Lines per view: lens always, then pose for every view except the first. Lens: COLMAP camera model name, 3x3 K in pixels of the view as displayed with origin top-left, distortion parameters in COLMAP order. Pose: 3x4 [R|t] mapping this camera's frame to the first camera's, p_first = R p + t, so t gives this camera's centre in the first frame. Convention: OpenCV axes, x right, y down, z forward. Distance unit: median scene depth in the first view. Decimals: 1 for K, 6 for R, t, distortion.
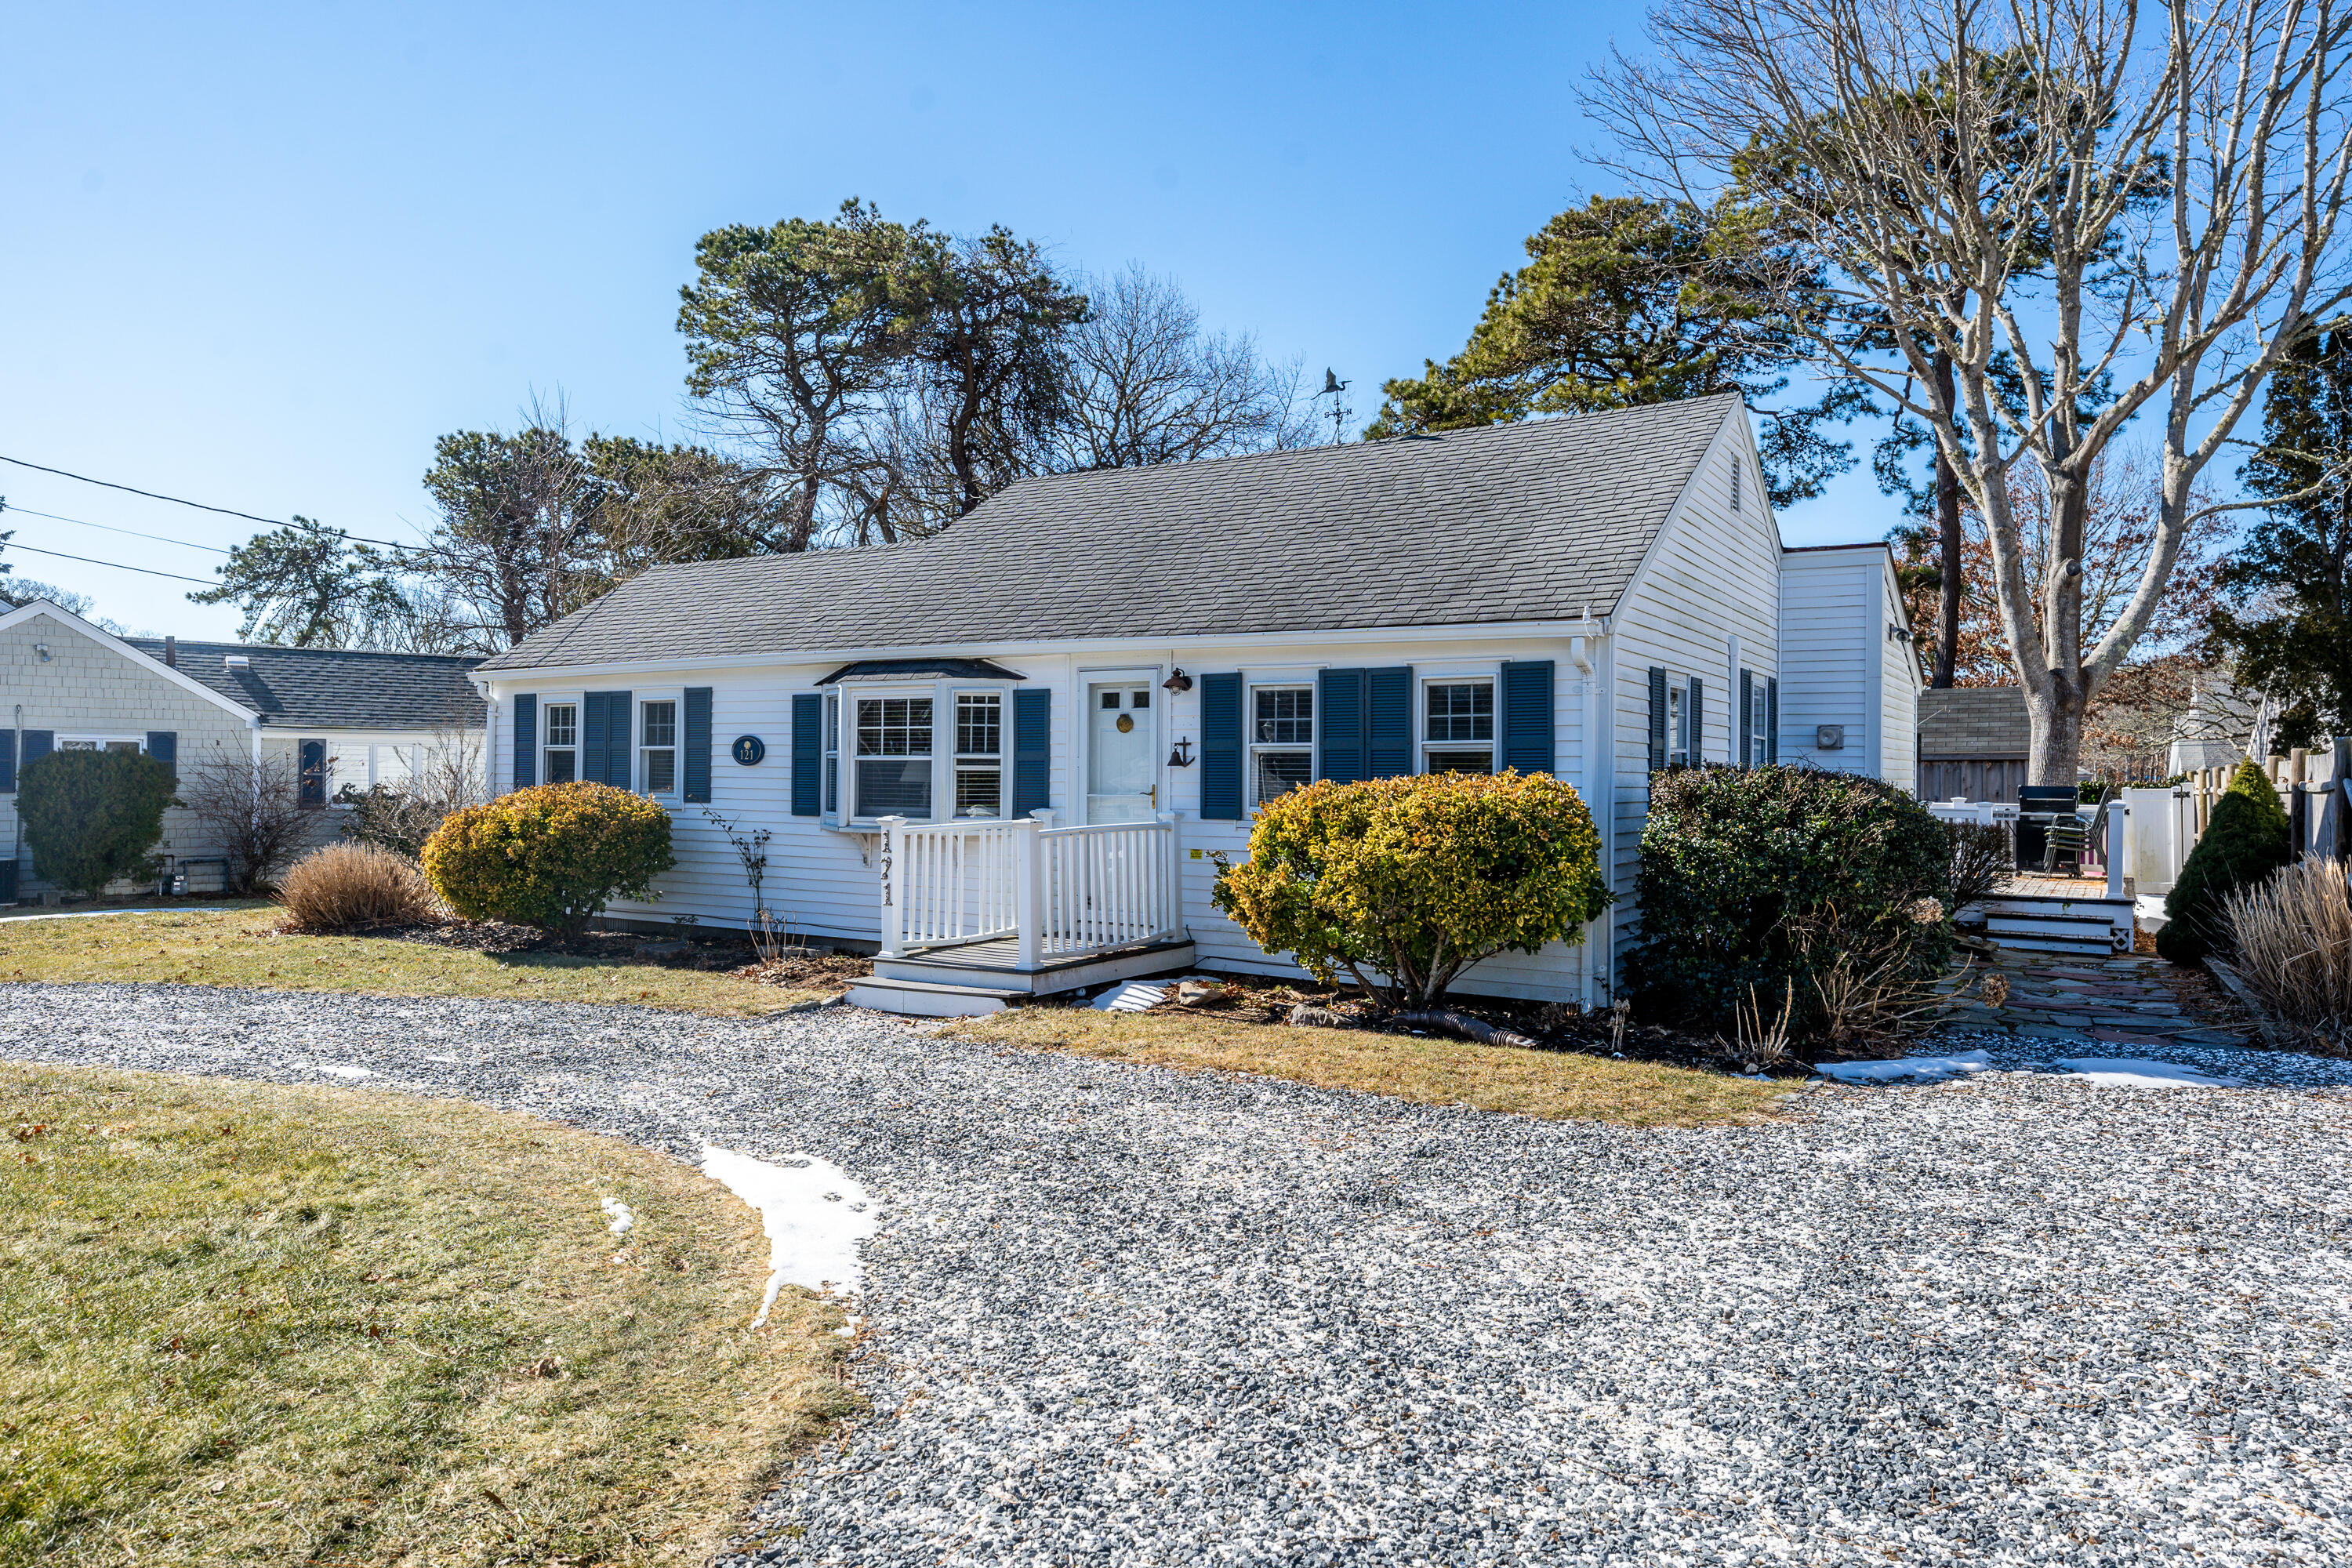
lens RADIAL K [[1497.8, 0, 1176.0], [0, 1497.8, 784.0], [0, 0, 1]] dist [0.005351, -0.001207]
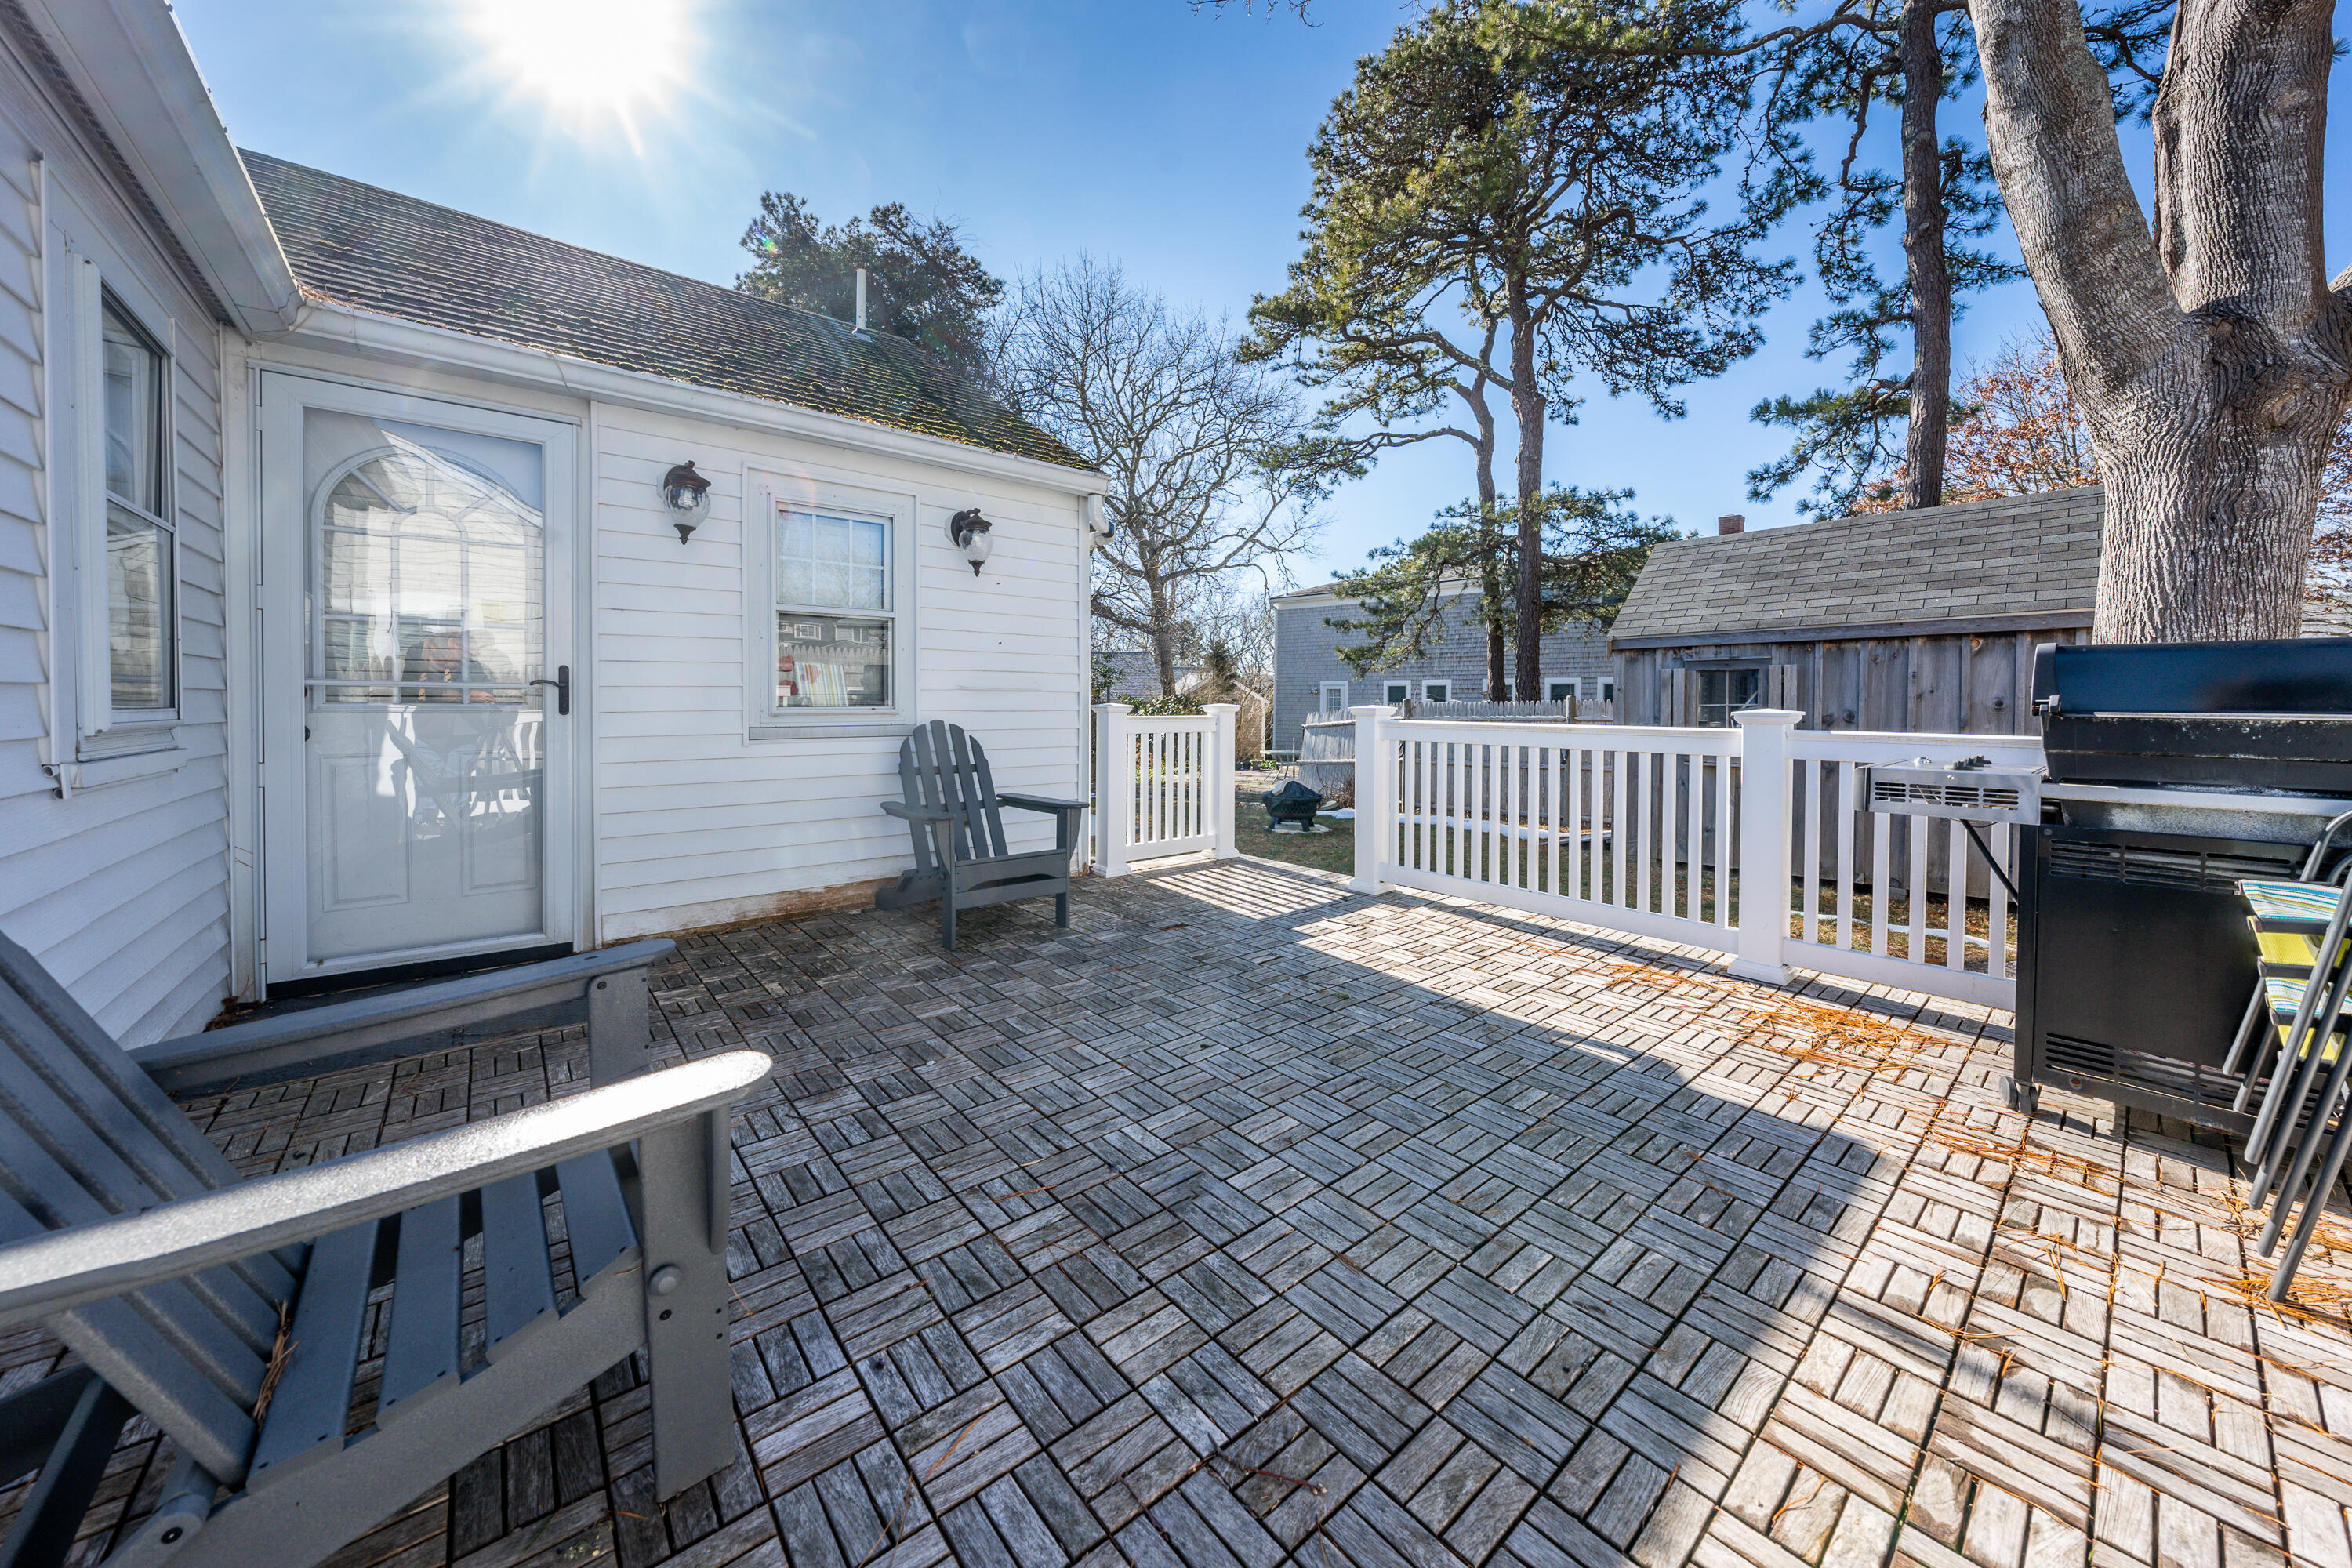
lens RADIAL K [[805.2, 0, 1179.7], [0, 805.2, 721.7], [0, 0, 1]] dist [-0.001019, 0.000004]
pose [[0.948955, 0.006007, -0.315354, 0.437676], [0.000478, 0.999790, 0.020482, 0.007560], [0.315411, -0.019587, 0.948753, 0.774835]]
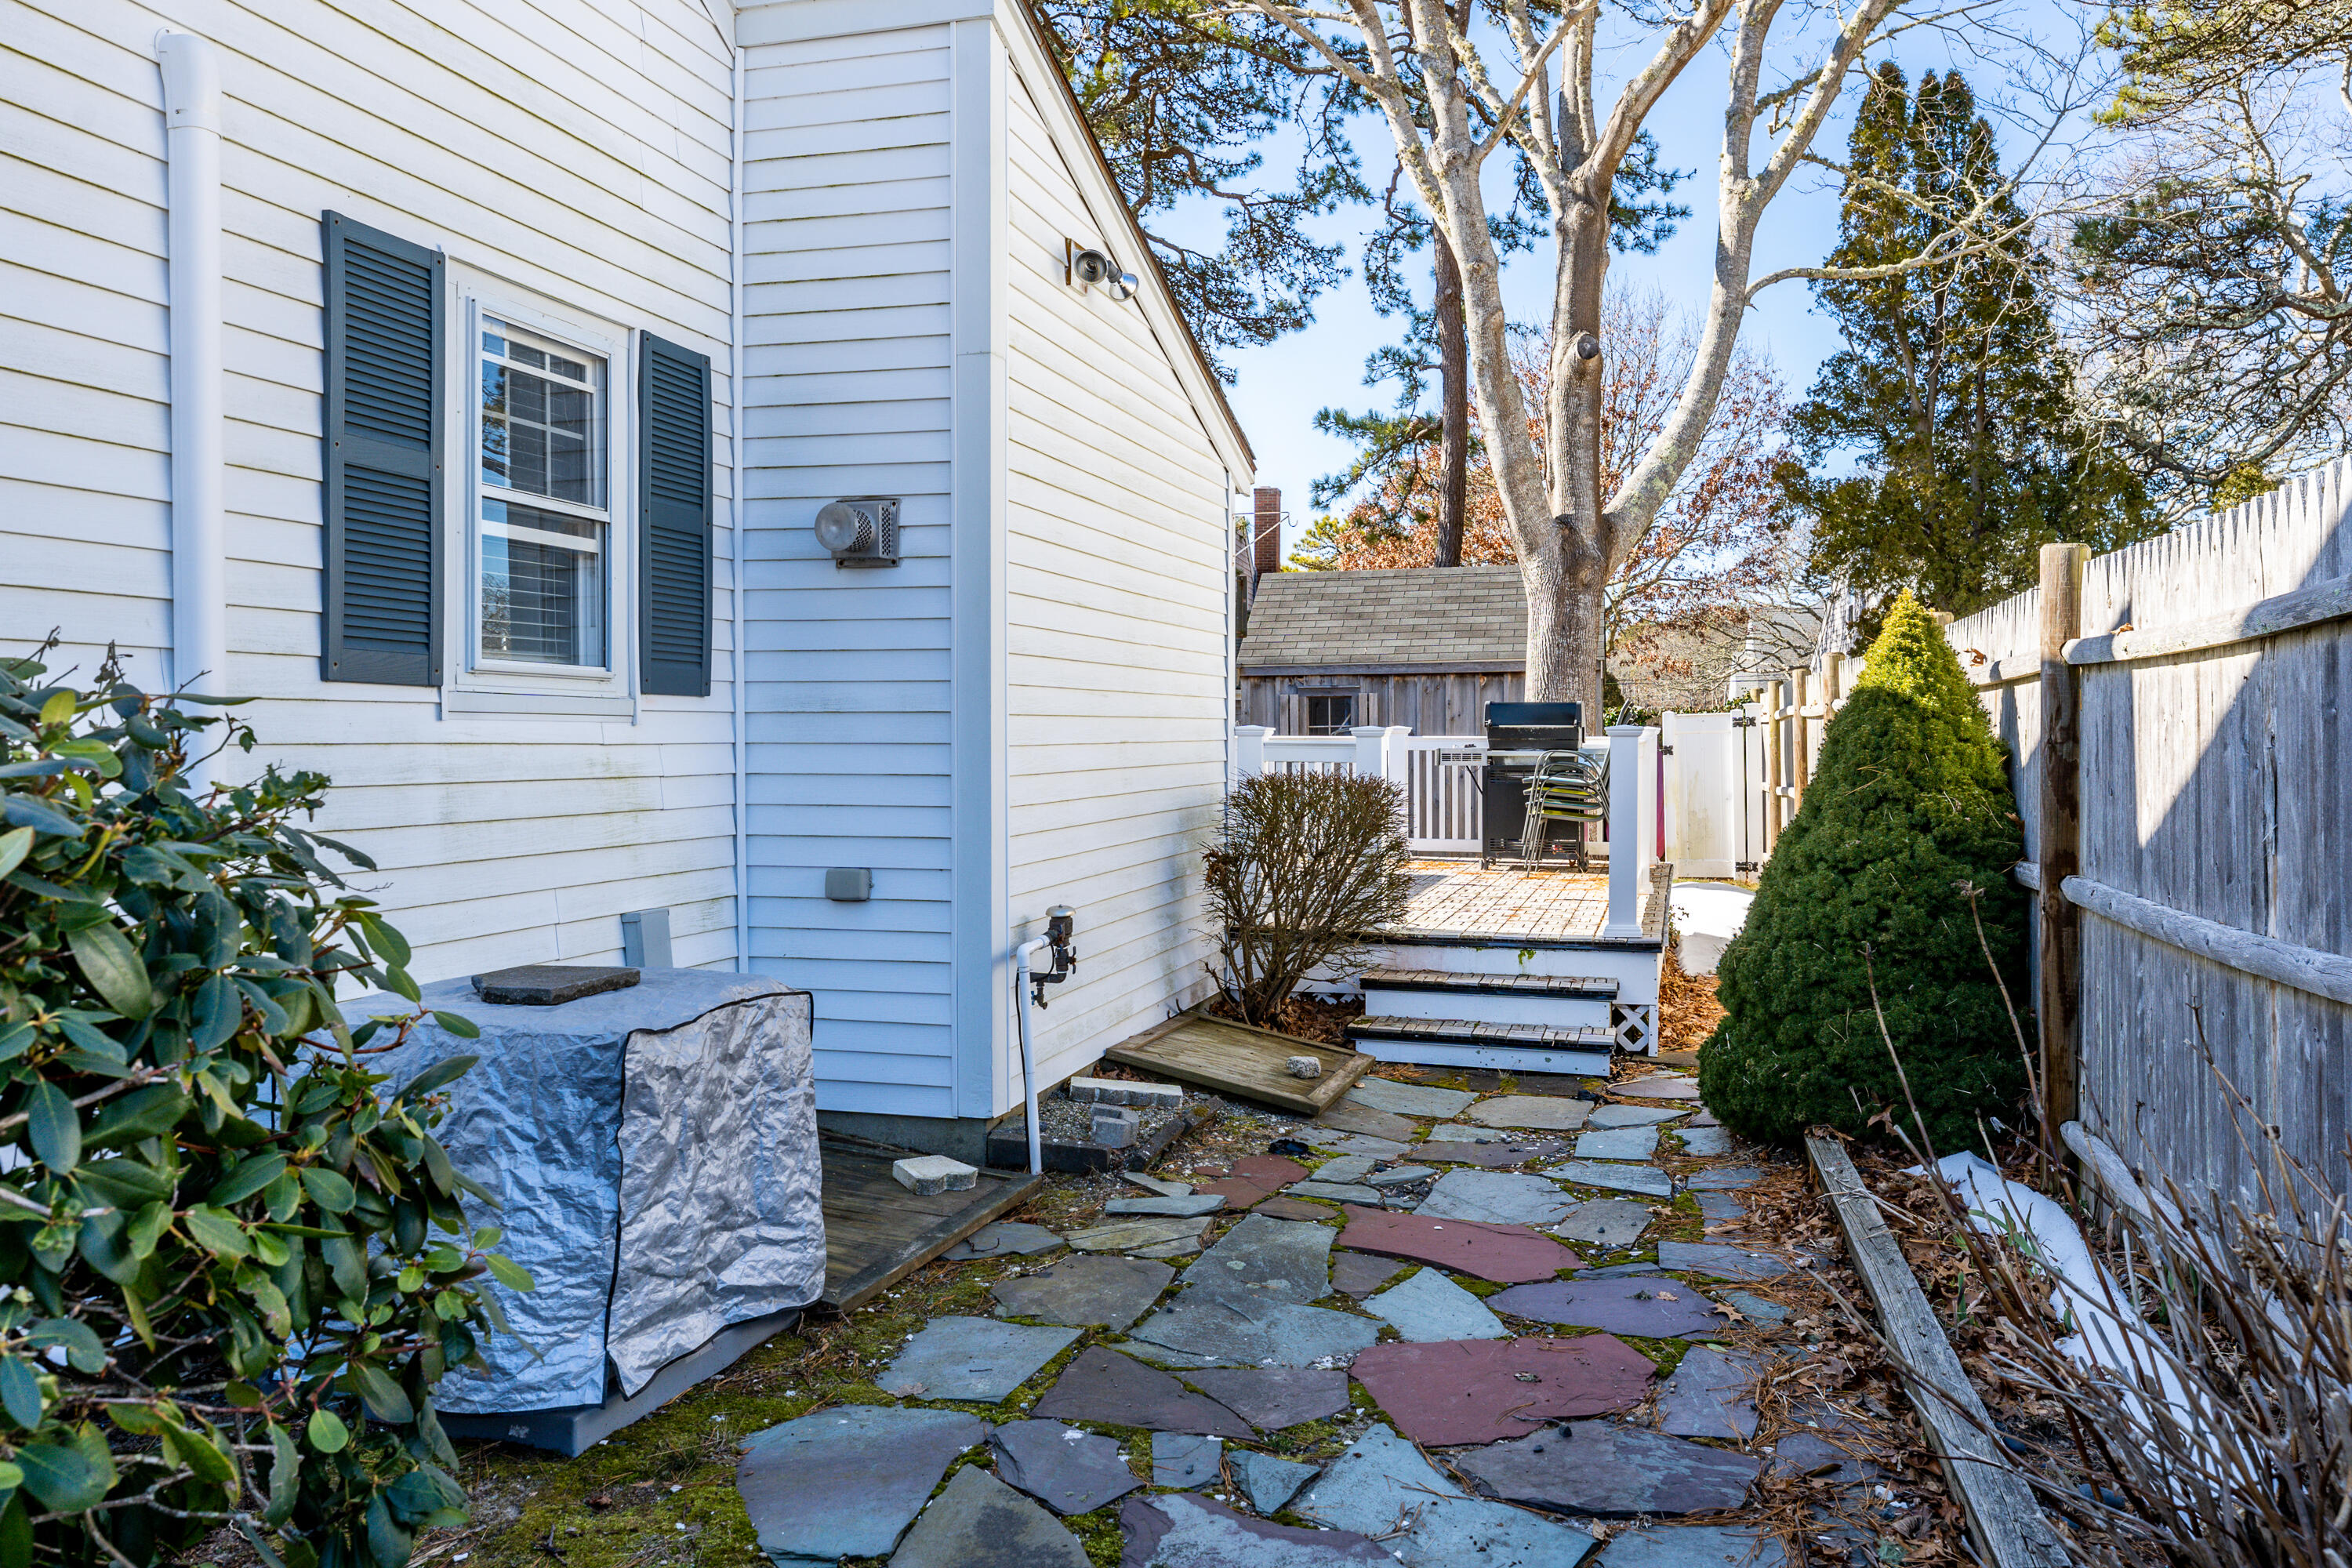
lens RADIAL K [[1608.2, 0, 1188.0], [0, 1608.2, 762.5], [0, 0, 1]] dist [0.001100, 0.000782]
pose [[0.965834, -0.009343, 0.258993, 0.273110], [0.004747, 0.999820, 0.018365, 0.010551], [-0.259118, -0.016508, 0.965705, 0.413709]]
